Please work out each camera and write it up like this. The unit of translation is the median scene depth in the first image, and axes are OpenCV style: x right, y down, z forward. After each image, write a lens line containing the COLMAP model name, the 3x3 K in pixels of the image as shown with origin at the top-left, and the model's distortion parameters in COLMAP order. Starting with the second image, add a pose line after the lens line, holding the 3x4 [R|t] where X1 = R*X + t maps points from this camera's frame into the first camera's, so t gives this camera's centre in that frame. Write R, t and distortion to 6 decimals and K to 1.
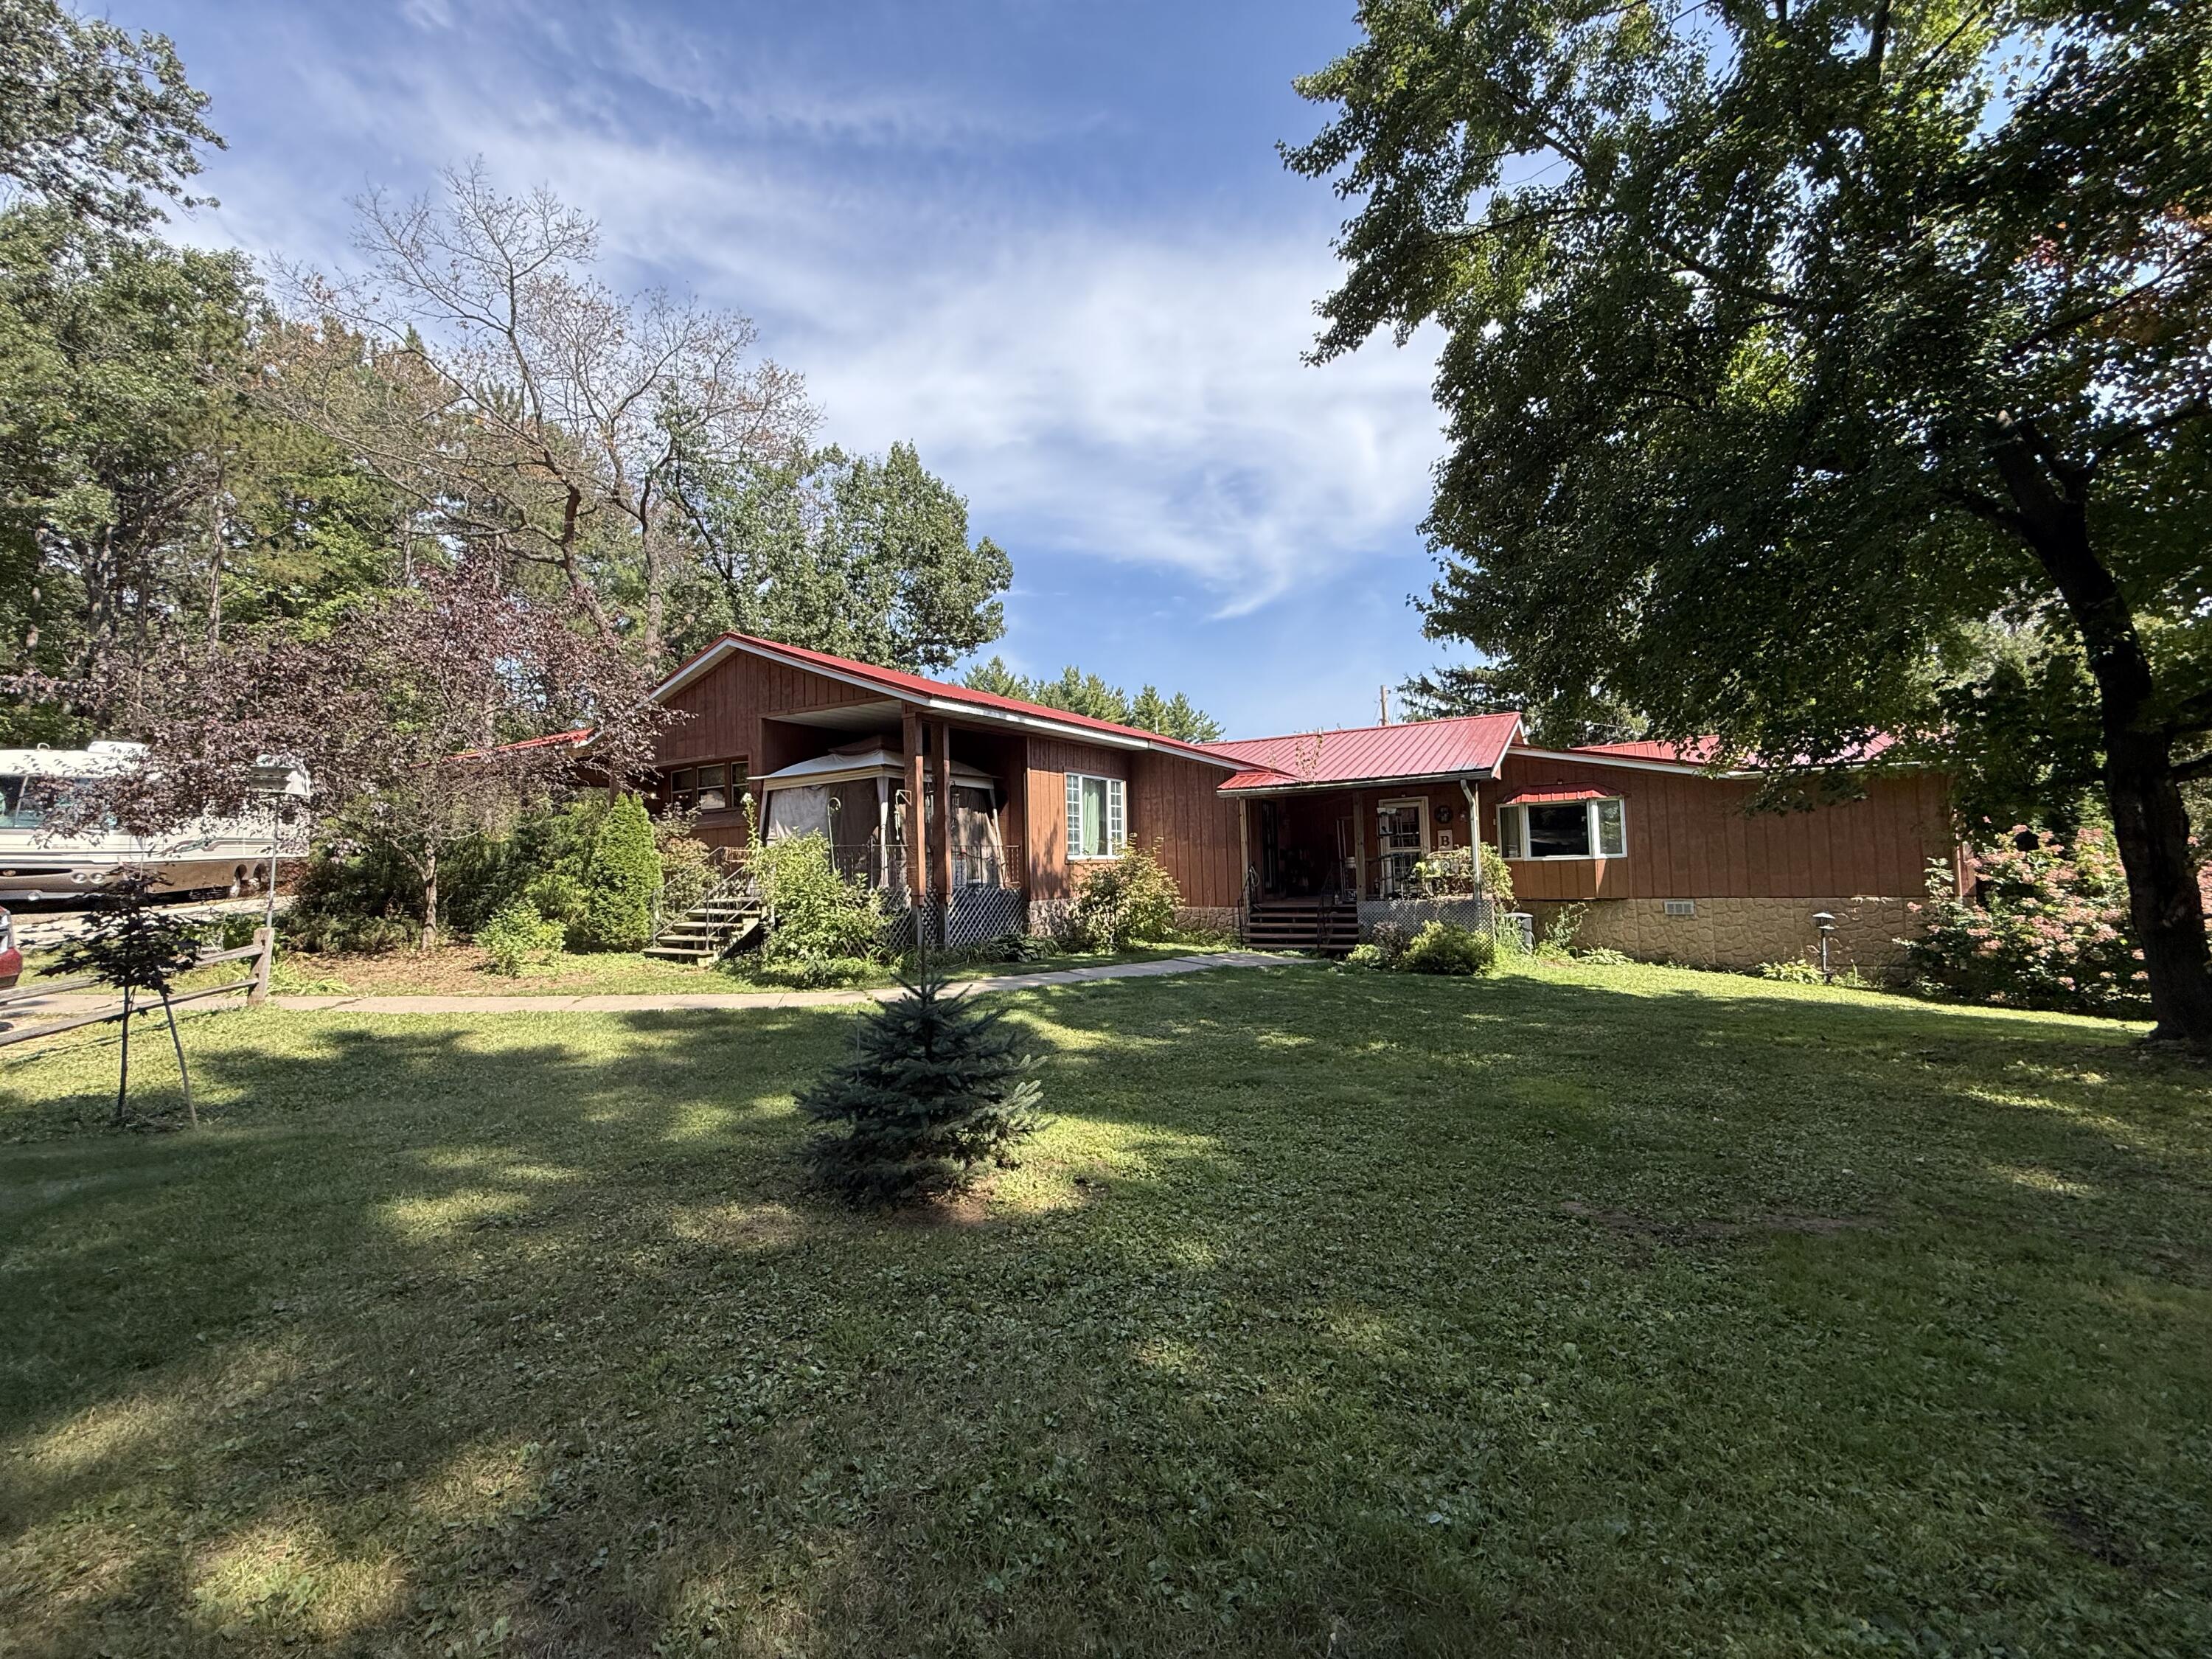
lens RADIAL K [[880.4, 0, 1107.1], [0, 880.4, 832.3], [0, 0, 1]] dist [-0.001355, 0.000443]
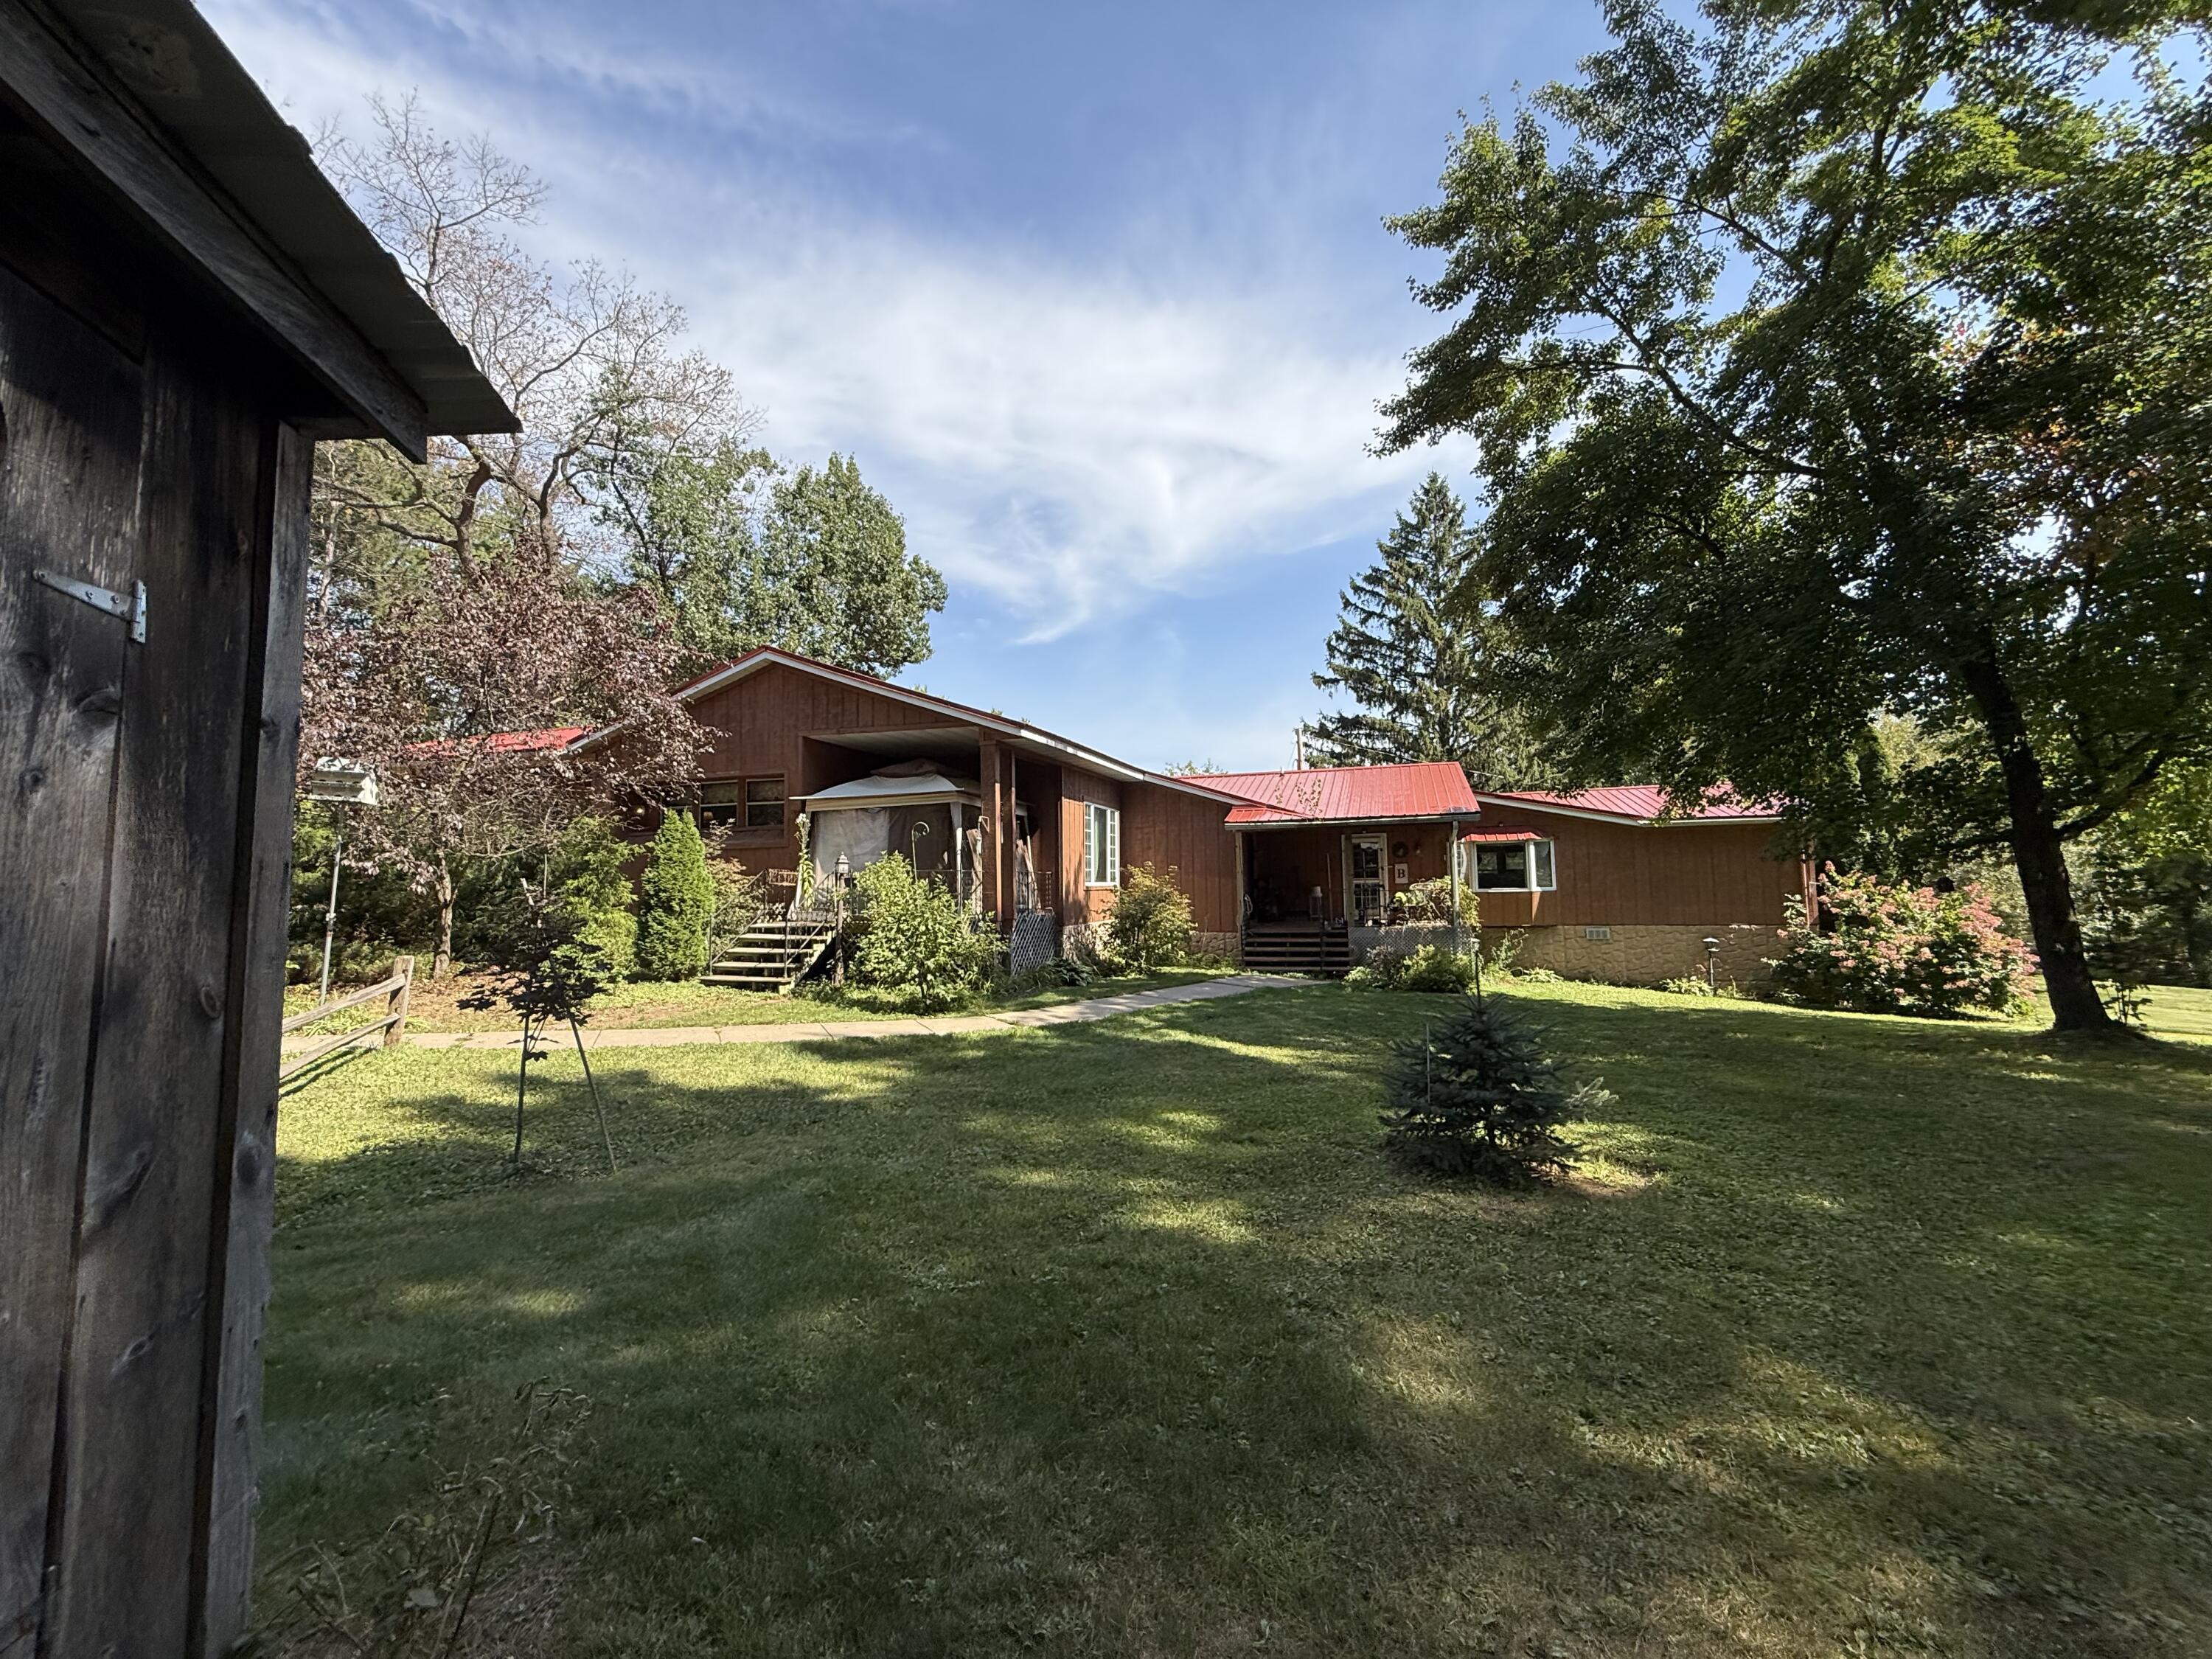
lens RADIAL K [[880.4, 0, 1099.4], [0, 880.4, 836.4], [0, 0, 1]] dist [-0.001355, 0.000443]
pose [[0.974673, 0.025627, 0.222163, -0.271699], [-0.021039, 0.999514, -0.022995, -0.004234], [-0.222644, 0.017738, 0.974738, -0.014573]]
